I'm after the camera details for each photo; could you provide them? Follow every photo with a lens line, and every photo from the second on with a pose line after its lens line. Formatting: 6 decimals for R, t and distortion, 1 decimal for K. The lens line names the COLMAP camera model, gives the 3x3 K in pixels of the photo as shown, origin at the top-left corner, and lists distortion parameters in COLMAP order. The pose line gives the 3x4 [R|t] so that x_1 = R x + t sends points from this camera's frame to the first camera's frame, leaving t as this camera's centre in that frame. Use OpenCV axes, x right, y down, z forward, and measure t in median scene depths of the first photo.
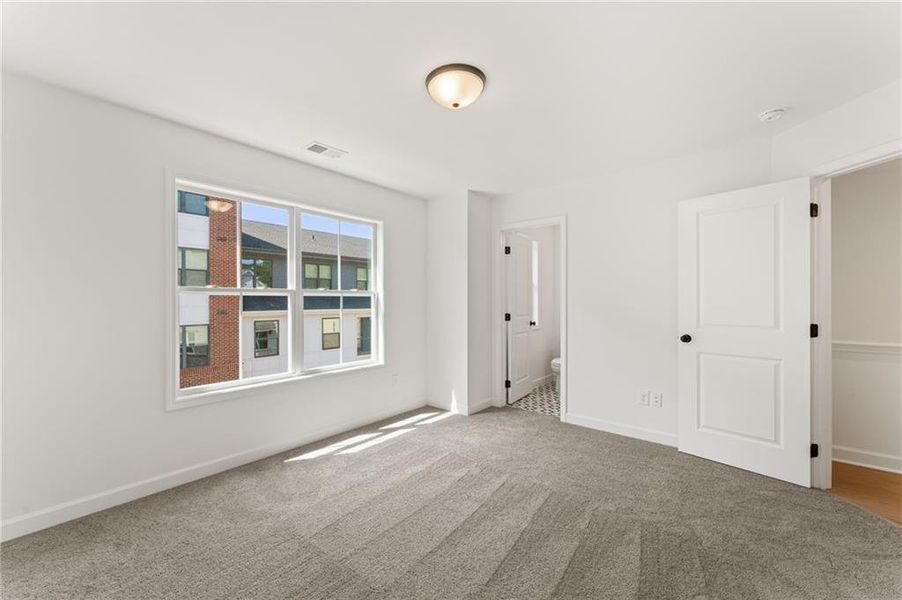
lens RADIAL K [[362.6, 0, 443.9], [0, 362.6, 303.3], [0, 0, 1]] dist [0.000443, 0.000008]
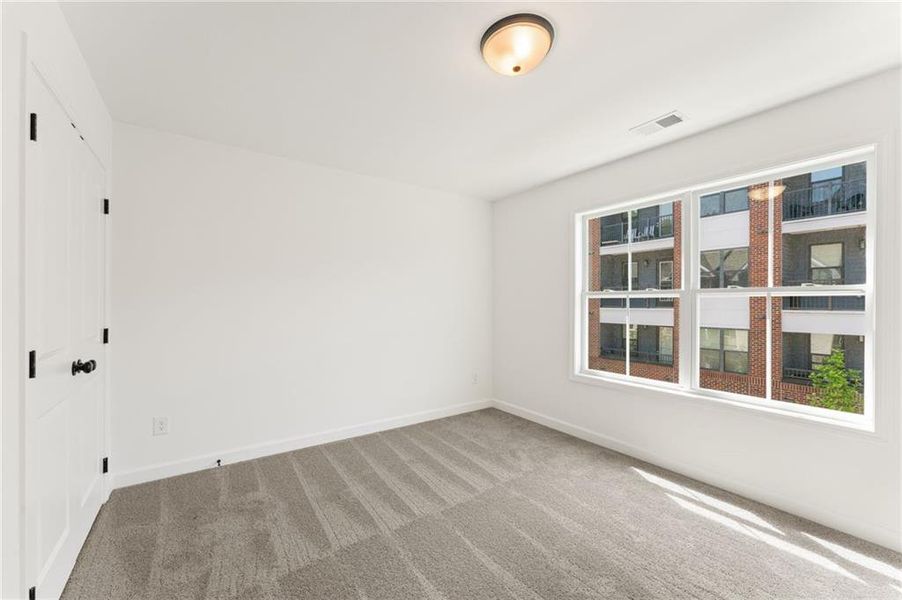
lens RADIAL K [[359.8, 0, 441.7], [0, 359.8, 307.0], [0, 0, 1]] dist [0.001331, -0.000014]
pose [[-0.262646, 0.014377, -0.964785, 0.567520], [-0.010496, 0.999787, 0.017756, -0.006701], [0.964835, 0.014790, -0.262439, 0.684670]]
